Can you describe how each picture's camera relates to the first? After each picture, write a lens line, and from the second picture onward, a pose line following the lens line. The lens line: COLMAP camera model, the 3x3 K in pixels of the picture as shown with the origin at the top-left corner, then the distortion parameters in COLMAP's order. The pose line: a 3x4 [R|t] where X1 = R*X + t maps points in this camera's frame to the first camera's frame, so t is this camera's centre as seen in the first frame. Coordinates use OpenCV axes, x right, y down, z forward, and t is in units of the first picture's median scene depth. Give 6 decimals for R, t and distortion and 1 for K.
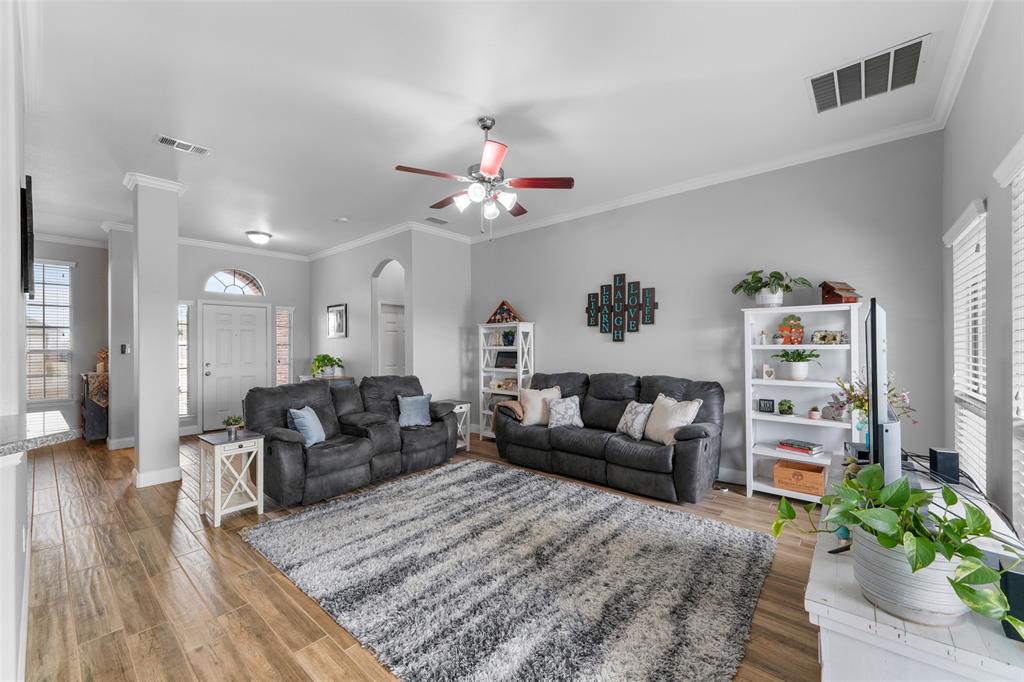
lens RADIAL K [[401.3, 0, 506.8], [0, 401.3, 344.4], [0, 0, 1]] dist [0.000961, -0.000193]
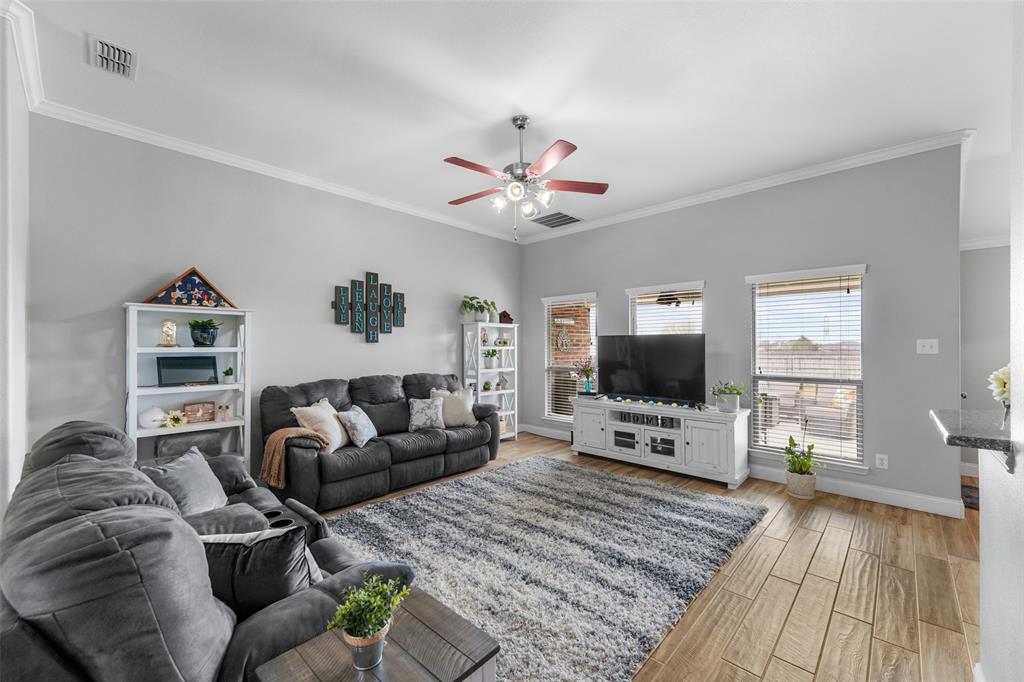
lens RADIAL K [[401.3, 0, 506.8], [0, 401.3, 344.4], [0, 0, 1]] dist [0.000961, -0.000193]
pose [[0.058565, 0.012267, 0.998208, -0.777674], [-0.001724, 0.999924, -0.012187, 0.010092], [-0.998282, -0.001008, 0.058581, 0.728855]]
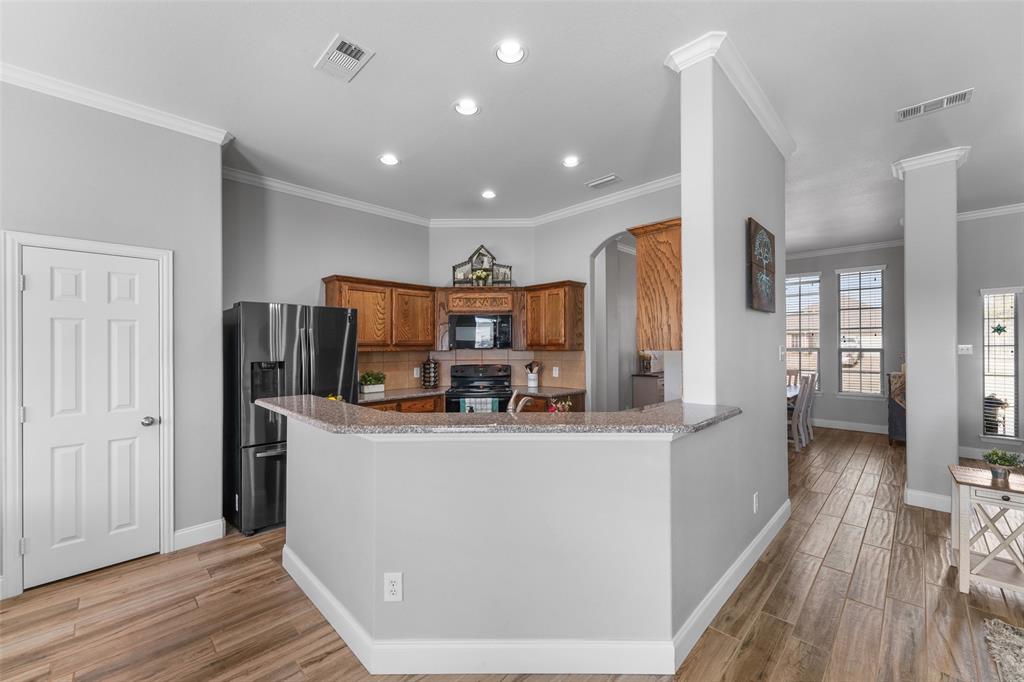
lens RADIAL K [[406.8, 0, 508.7], [0, 406.8, 344.7], [0, 0, 1]] dist [0.002444, -0.000130]
pose [[-0.073243, 0.005619, -0.997298, 0.072648], [0.007053, 0.999962, 0.005116, -0.015490], [0.997289, -0.006660, -0.073280, 0.164927]]
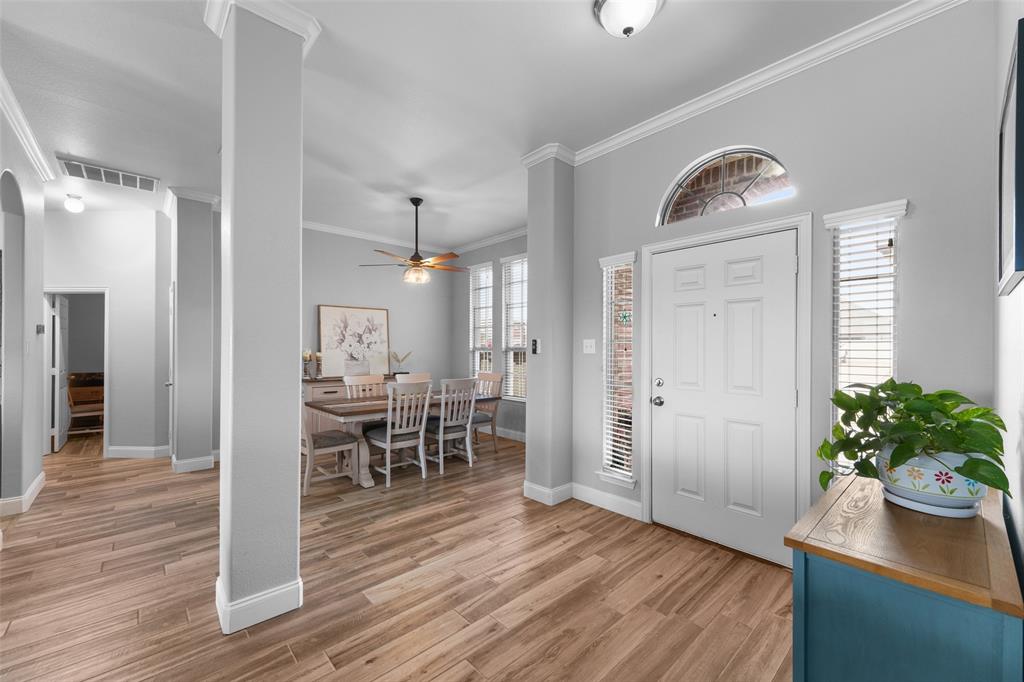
lens RADIAL K [[406.8, 0, 508.7], [0, 406.8, 344.7], [0, 0, 1]] dist [0.002444, -0.000130]
pose [[-0.121088, -0.000366, -0.992642, -0.409279], [0.003277, 0.999994, -0.000768, 0.011508], [0.992636, -0.003346, -0.121086, 1.420804]]
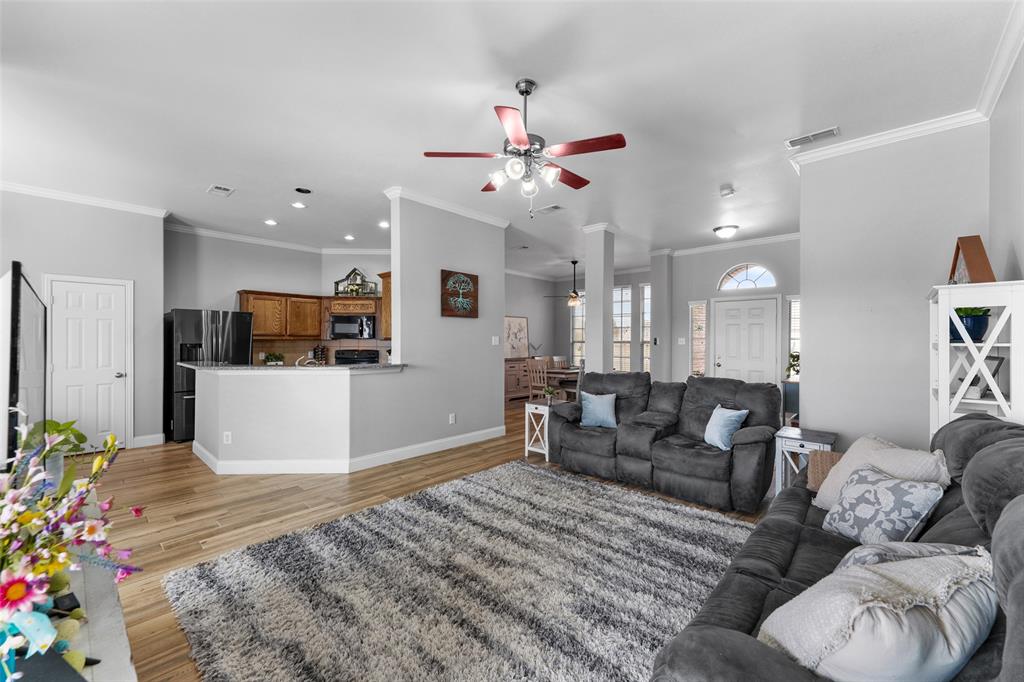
lens RADIAL K [[407.0, 0, 506.7], [0, 407.0, 341.3], [0, 0, 1]] dist [0.002687, -0.000019]
pose [[-0.038389, 0.008120, -0.999230, 0.634823], [-0.000691, 0.999967, 0.008152, -0.000808], [0.999263, 0.001003, -0.038382, 0.742180]]
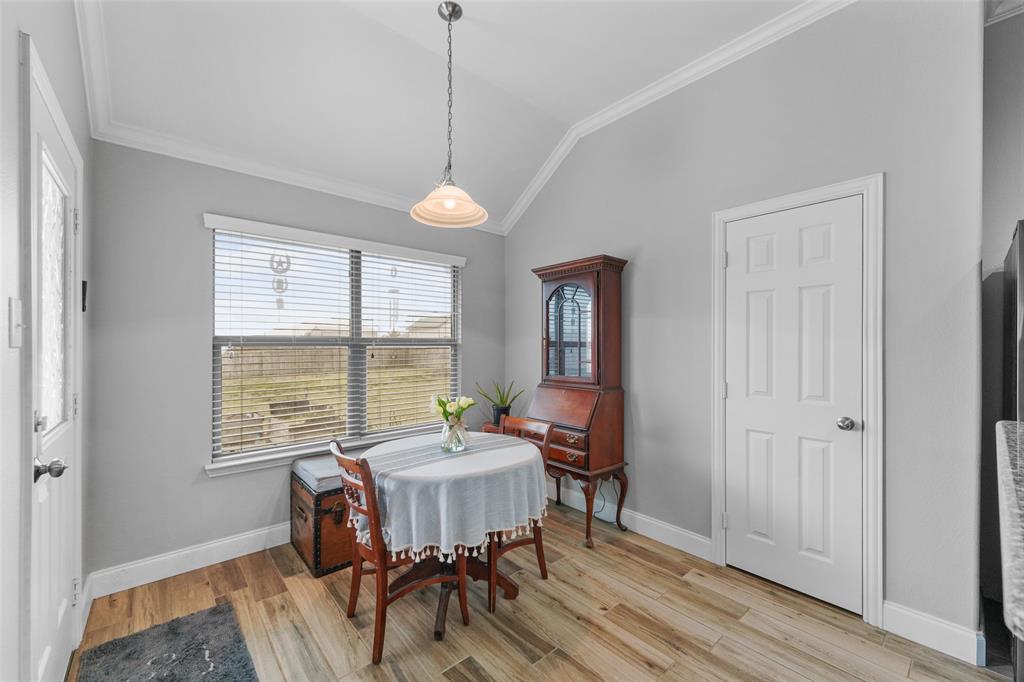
lens RADIAL K [[406.8, 0, 508.7], [0, 406.8, 344.7], [0, 0, 1]] dist [0.002444, -0.000130]
pose [[-0.989562, 0.005347, 0.144011, -0.240297], [0.005205, 0.999986, -0.001358, 0.016683], [-0.144016, -0.000594, -0.989575, 0.052130]]
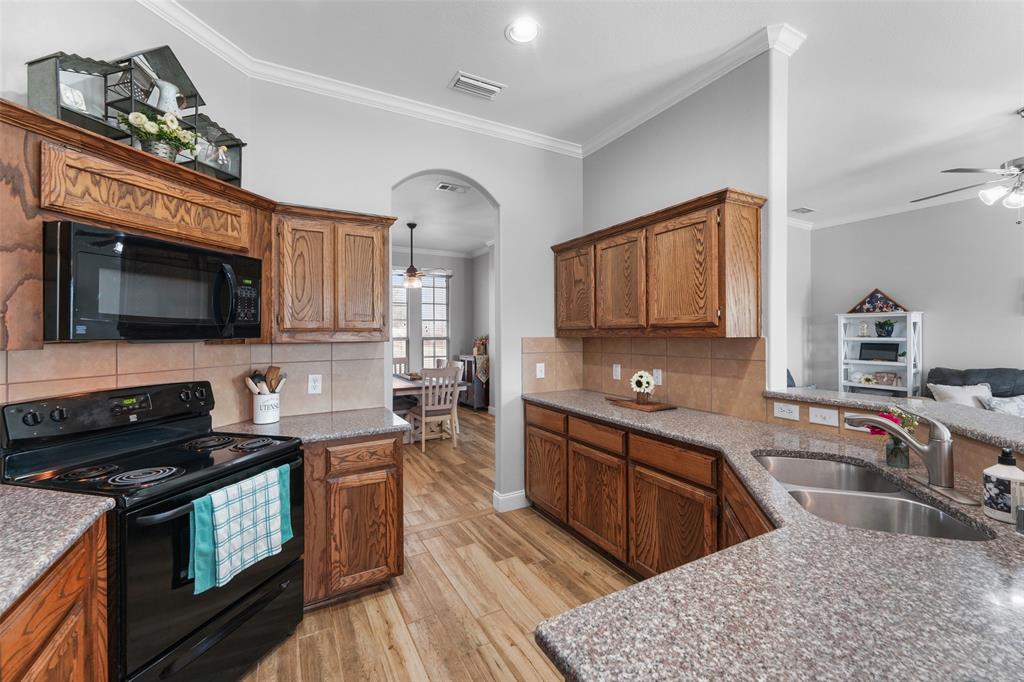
lens RADIAL K [[415.6, 0, 509.2], [0, 415.6, 333.0], [0, 0, 1]] dist [0.001574, 0.000054]
pose [[0.936268, 0.003390, -0.351269, -0.658451], [-0.002511, 0.999992, 0.002957, -0.008673], [0.351276, -0.001886, 0.936270, -0.293104]]
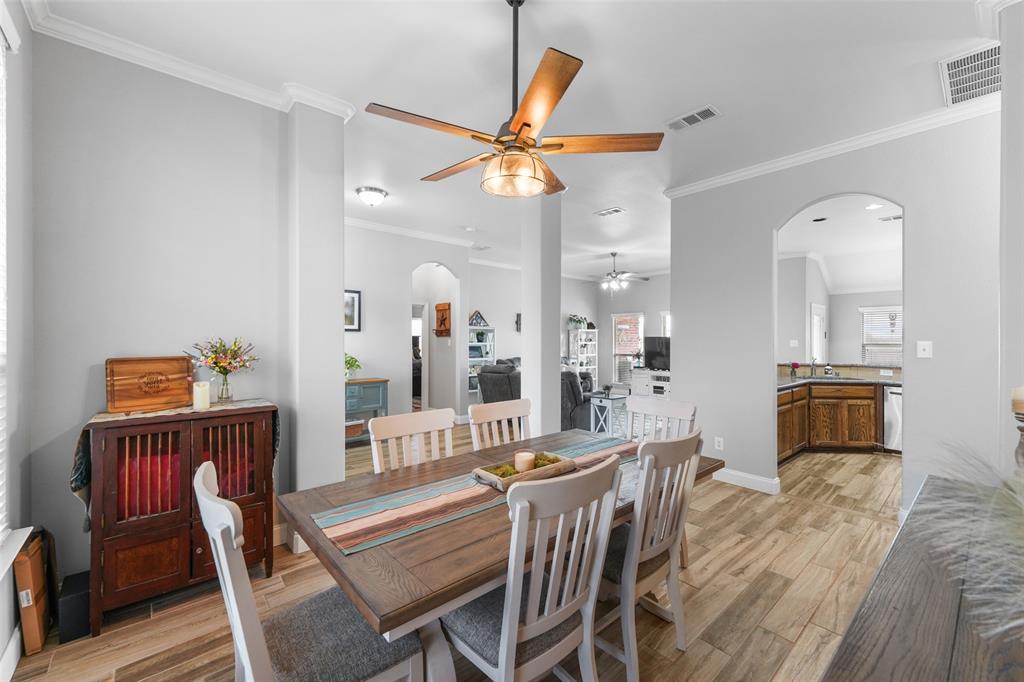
lens RADIAL K [[407.0, 0, 506.7], [0, 407.0, 341.3], [0, 0, 1]] dist [0.002687, -0.000019]
pose [[0.152467, 0.004296, 0.988299, -1.996242], [-0.005967, 0.999976, -0.003426, 0.007030], [-0.988291, -0.005375, 0.152489, 0.953383]]
